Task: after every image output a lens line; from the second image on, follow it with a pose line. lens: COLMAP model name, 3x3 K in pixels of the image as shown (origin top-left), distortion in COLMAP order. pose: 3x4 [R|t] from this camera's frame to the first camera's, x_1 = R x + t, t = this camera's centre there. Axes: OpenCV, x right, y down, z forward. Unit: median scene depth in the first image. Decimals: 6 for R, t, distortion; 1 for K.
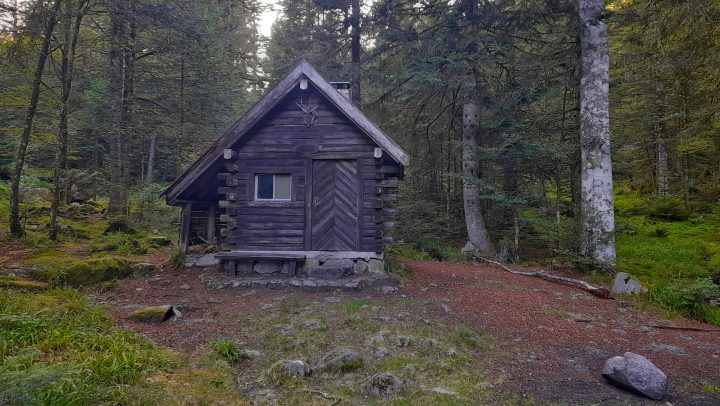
lens RADIAL K [[524.6, 0, 375.1], [0, 524.6, 182.3], [0, 0, 1]] dist [0.003054, 0.000104]
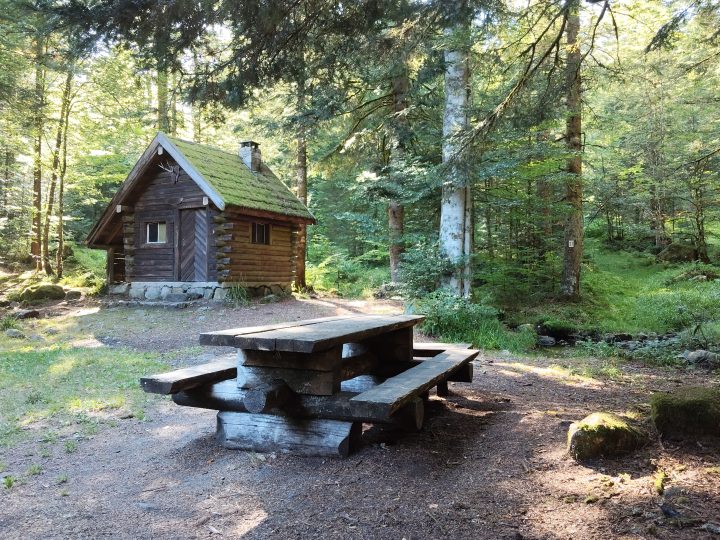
lens RADIAL K [[581.7, 0, 360.0], [0, 581.7, 270.0], [0, 0, 1]] dist [-0.002560, -0.003007]
pose [[0.925925, -0.015429, -0.377392, 0.814244], [0.034260, 0.998477, 0.043235, 0.056422], [0.376151, -0.052962, 0.925044, -0.135799]]
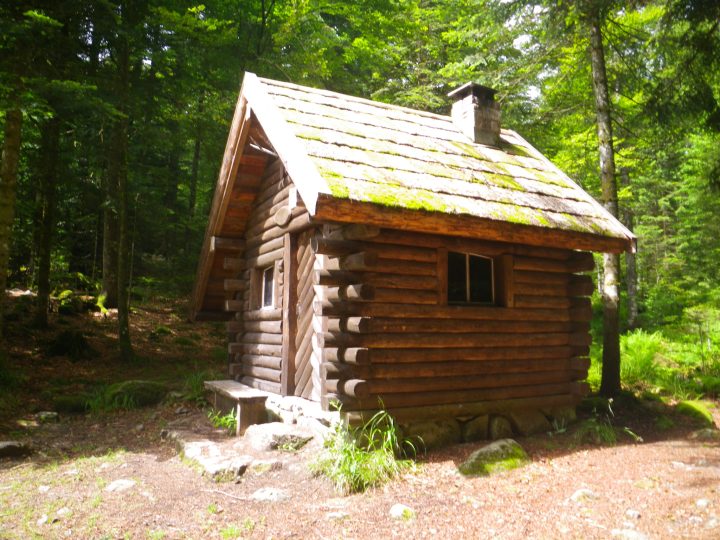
lens RADIAL K [[581.7, 0, 360.0], [0, 581.7, 270.0], [0, 0, 1]] dist [-0.002560, -0.003007]
pose [[0.558761, -0.096884, -0.823650, 0.443990], [0.052845, 0.995294, -0.081225, 0.050920], [0.827643, 0.001859, 0.561251, 0.714182]]
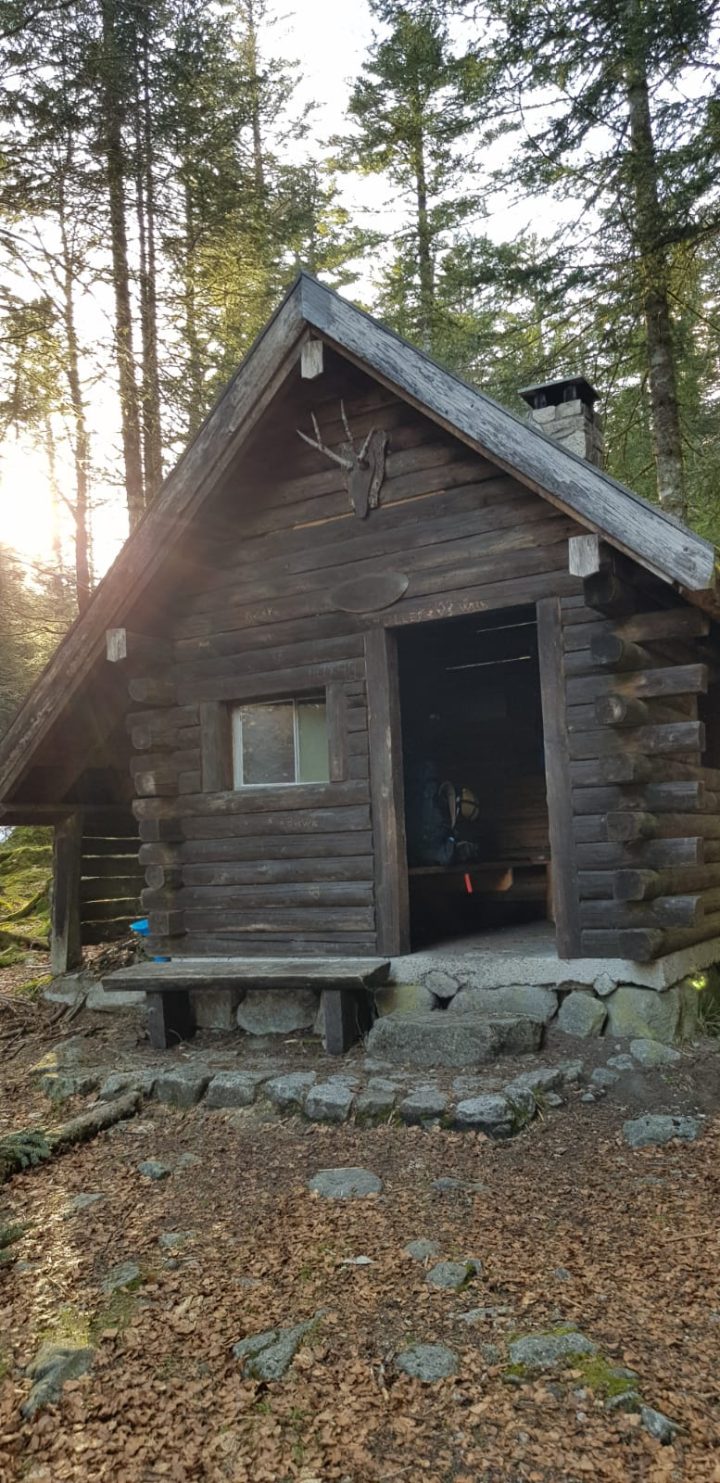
lens RADIAL K [[1136.8, 0, 360.0], [0, 1136.8, 741.5], [0, 0, 1]] dist [0.111901, 0.000271]
pose [[0.898297, -0.094035, -0.429208, 0.126347], [0.080940, 0.995528, -0.048708, 0.045635], [0.431869, 0.009014, 0.901891, 0.444856]]
